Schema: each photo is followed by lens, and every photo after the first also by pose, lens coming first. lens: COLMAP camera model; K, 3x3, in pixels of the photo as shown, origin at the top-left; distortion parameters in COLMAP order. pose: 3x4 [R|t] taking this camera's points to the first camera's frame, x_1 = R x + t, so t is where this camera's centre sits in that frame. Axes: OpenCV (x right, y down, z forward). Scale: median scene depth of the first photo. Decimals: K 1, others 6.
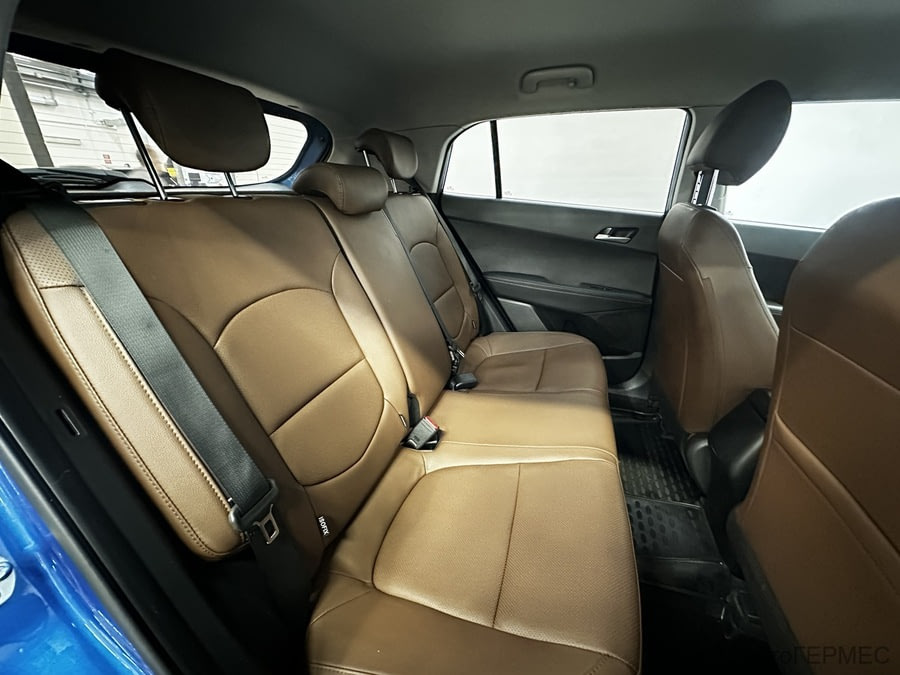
lens RADIAL K [[363.9, 0, 450.0], [0, 363.9, 337.5], [0, 0, 1]] dist [0.000111, 0.000060]
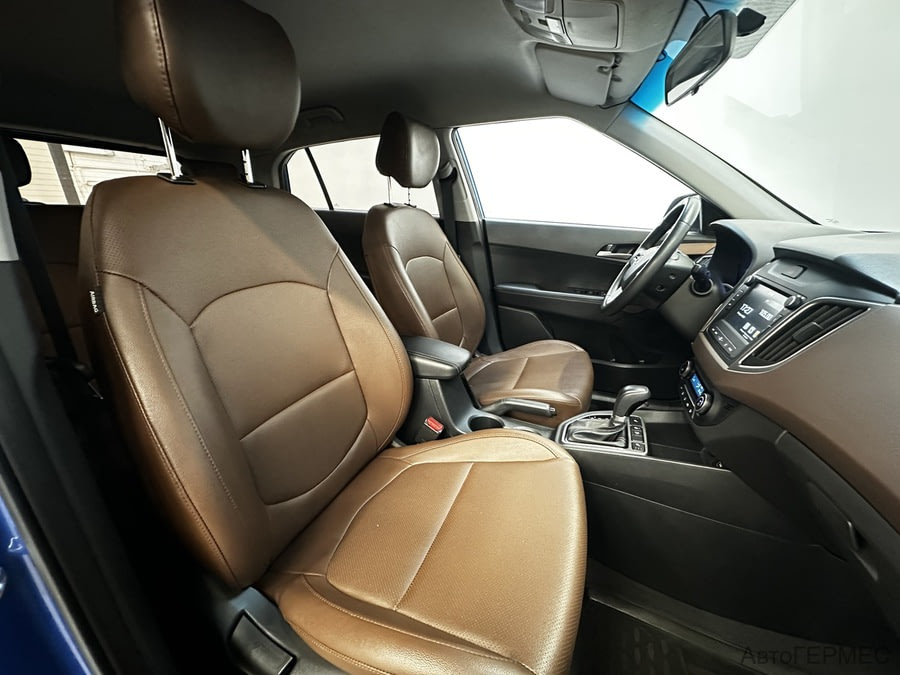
lens RADIAL K [[363.9, 0, 450.0], [0, 363.9, 337.5], [0, 0, 1]] dist [0.000111, 0.000060]
pose [[0.994519, -0.001389, -0.104550, 0.172495], [-0.005194, 0.998021, -0.062666, 0.031326], [0.104431, 0.062866, 0.992543, -0.037742]]
